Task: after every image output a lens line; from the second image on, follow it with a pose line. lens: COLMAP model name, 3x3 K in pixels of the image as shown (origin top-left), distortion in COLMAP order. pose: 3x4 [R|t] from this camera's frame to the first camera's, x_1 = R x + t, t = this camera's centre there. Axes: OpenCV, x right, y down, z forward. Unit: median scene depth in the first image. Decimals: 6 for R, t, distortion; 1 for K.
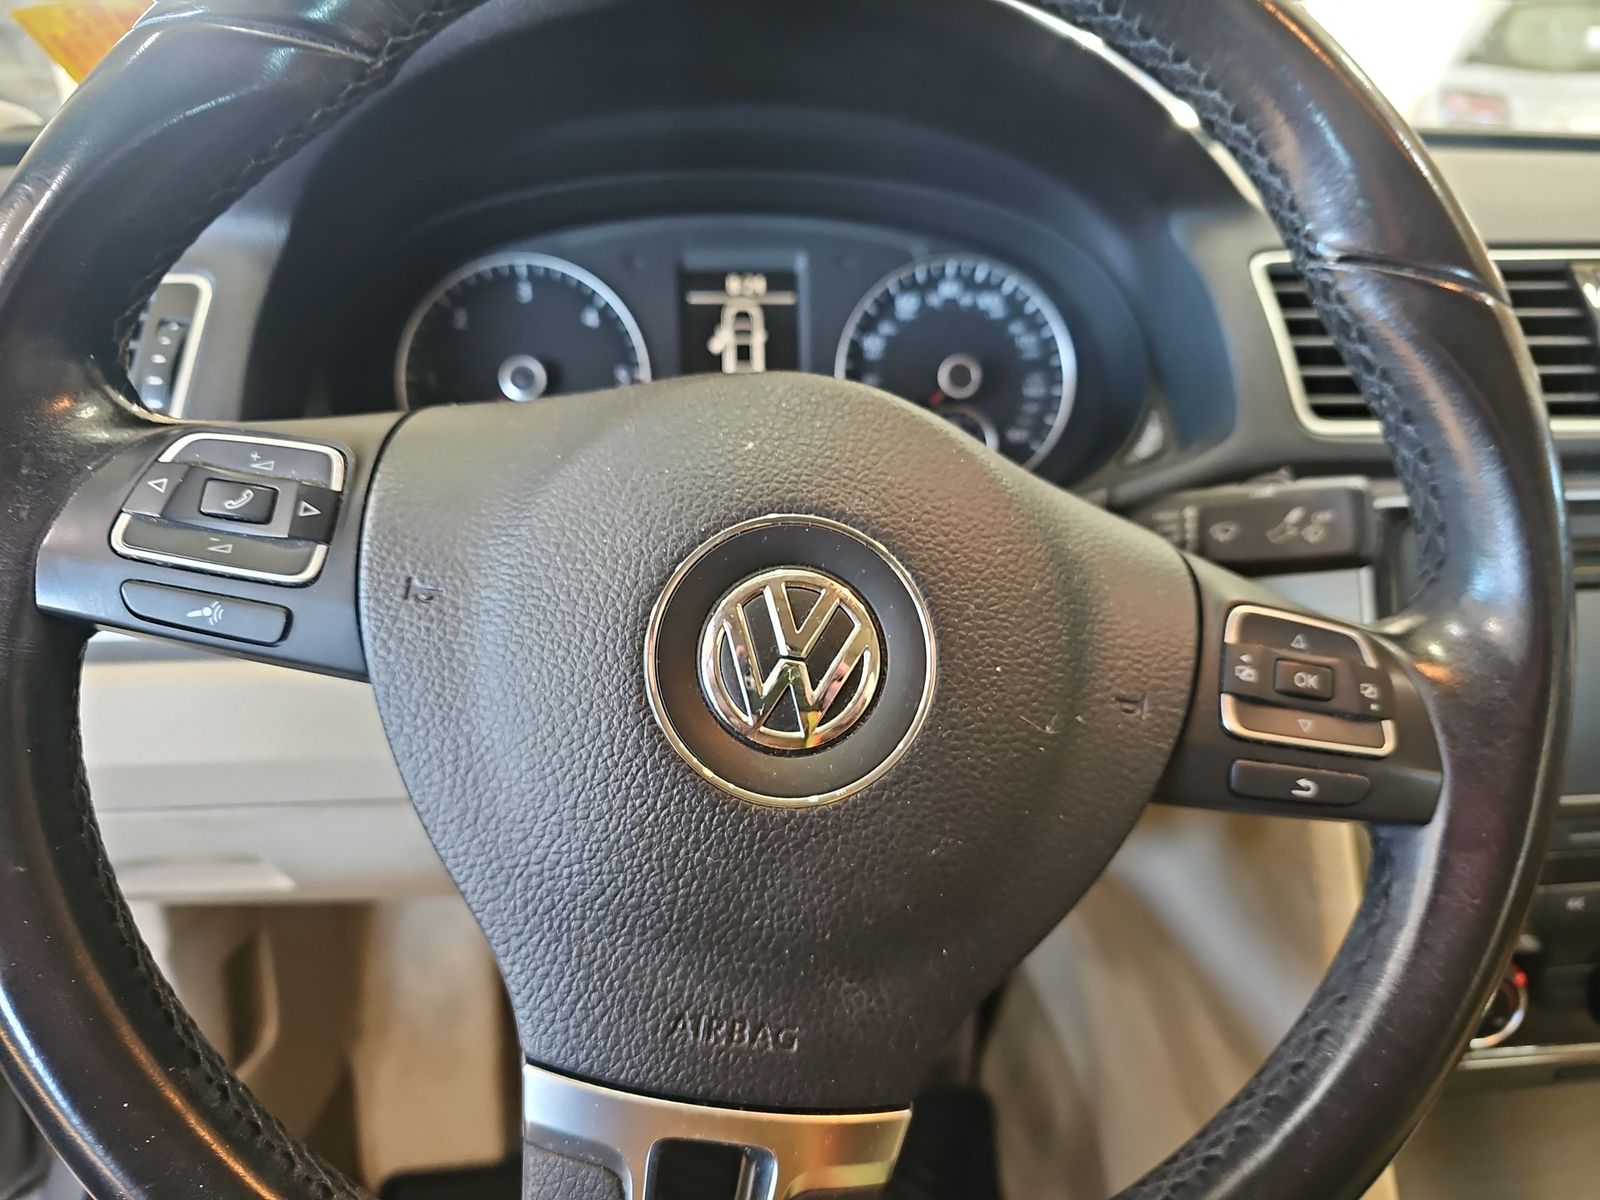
lens RADIAL K [[1048.6, 0, 795.7], [0, 1048.6, 593.1], [0, 0, 1]] dist [0.013389, -0.019548]
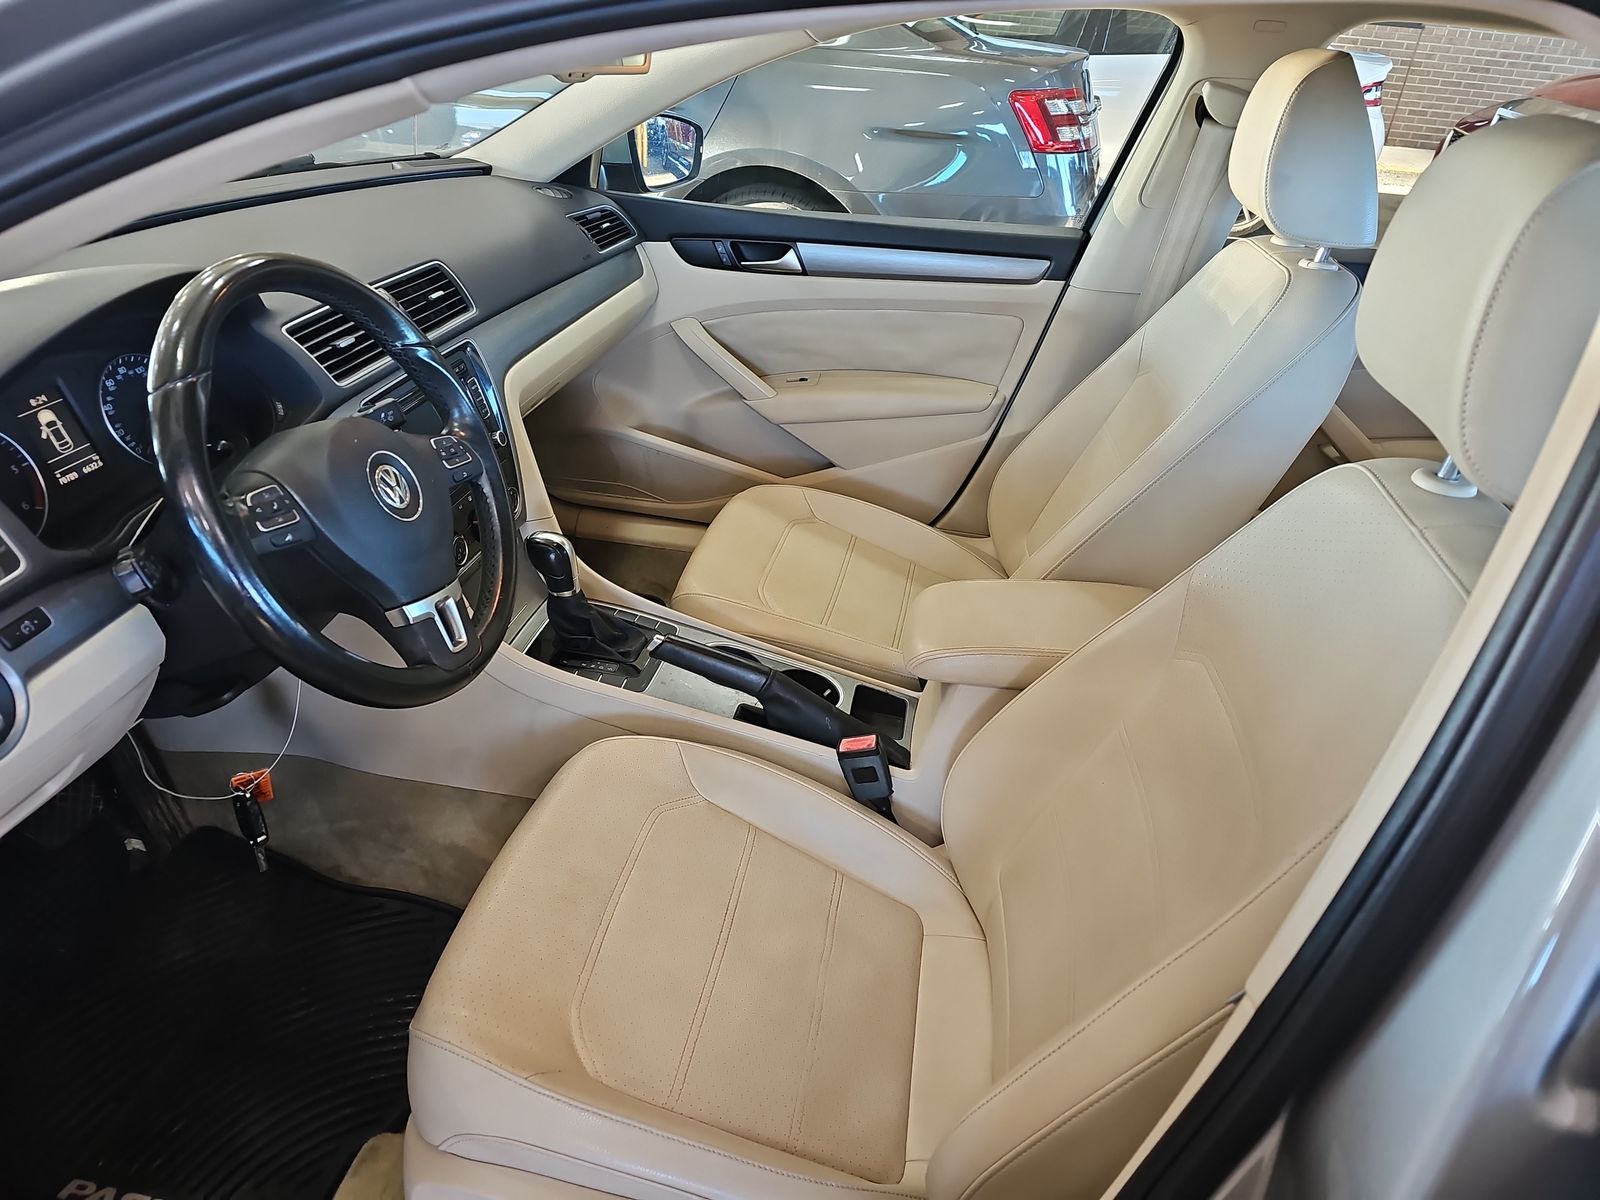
lens RADIAL K [[1048.6, 0, 795.7], [0, 1048.6, 593.1], [0, 0, 1]] dist [0.013389, -0.019548]
pose [[0.252400, -0.461030, 0.850733, -2.667341], [0.321481, 0.869210, 0.375664, -0.493973], [-0.912658, 0.178677, 0.367601, -1.526548]]
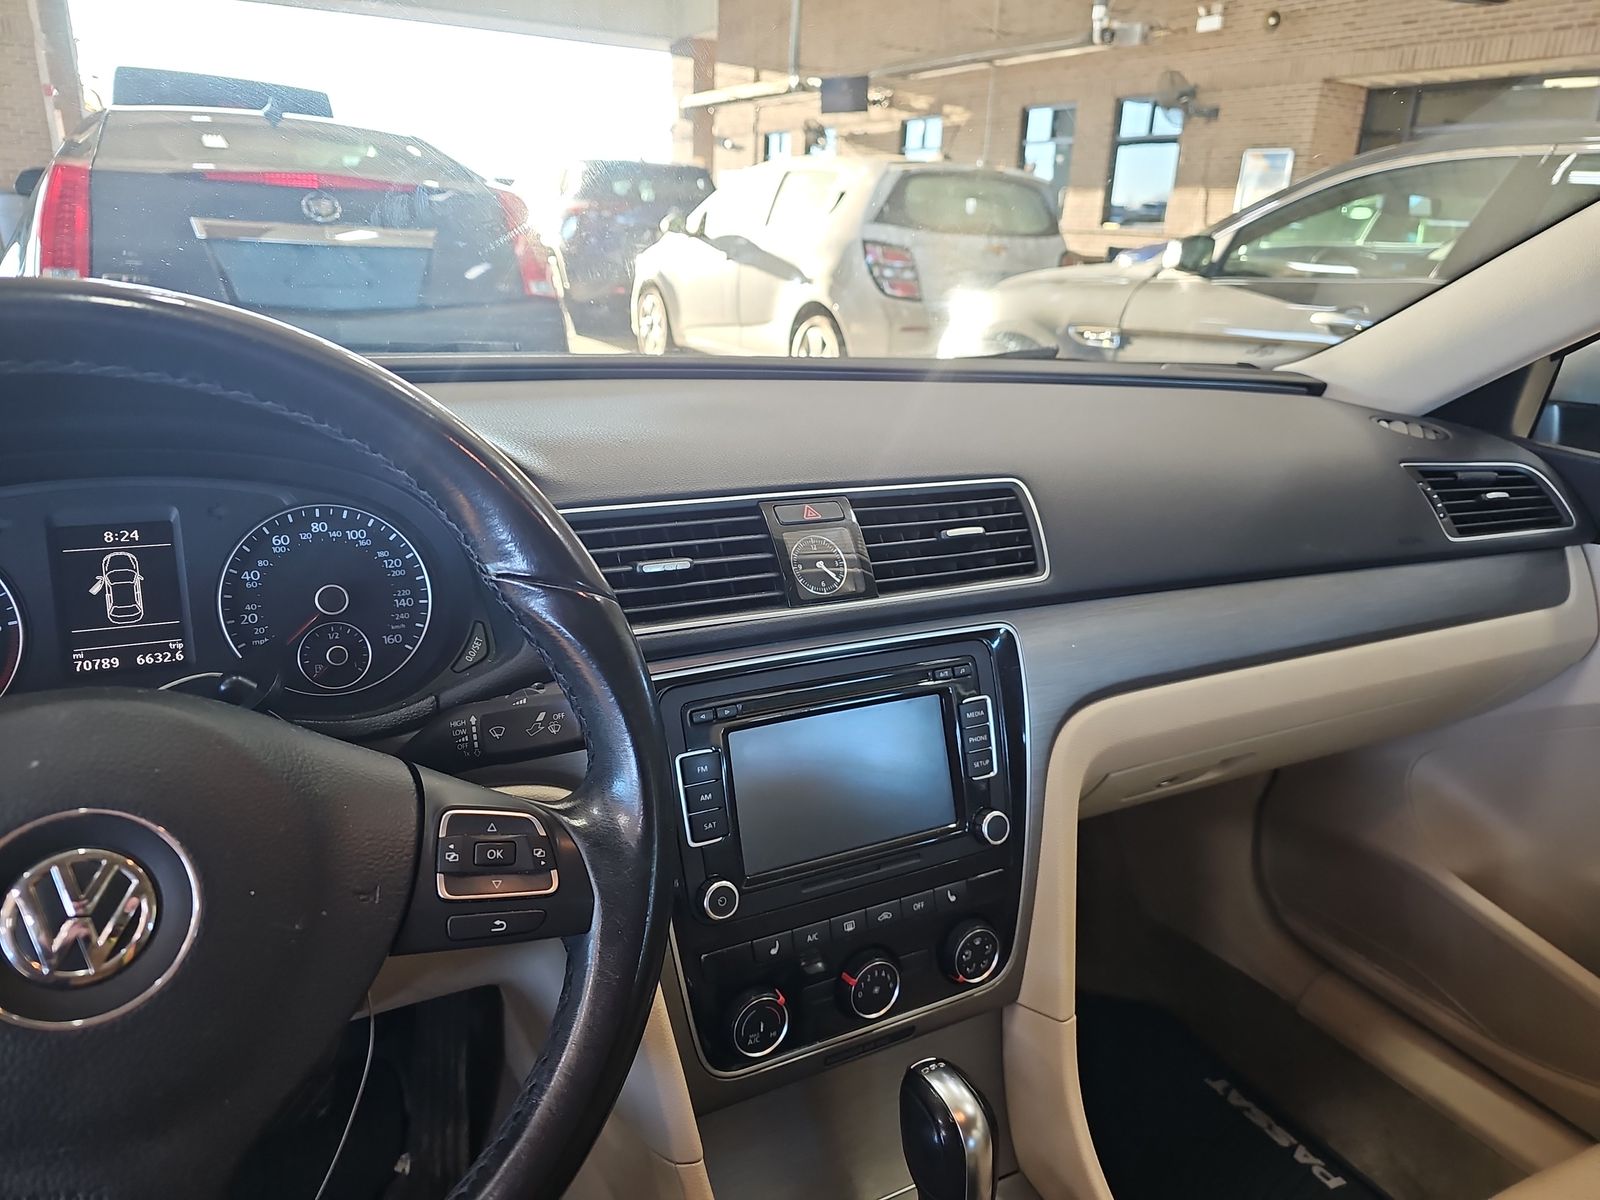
lens RADIAL K [[1048.6, 0, 795.7], [0, 1048.6, 593.1], [0, 0, 1]] dist [0.013389, -0.019548]
pose [[0.915192, -0.081055, 0.394782, 0.314011], [0.112264, 0.992067, -0.056565, -0.157952], [-0.387066, 0.096087, 0.917032, -0.607705]]
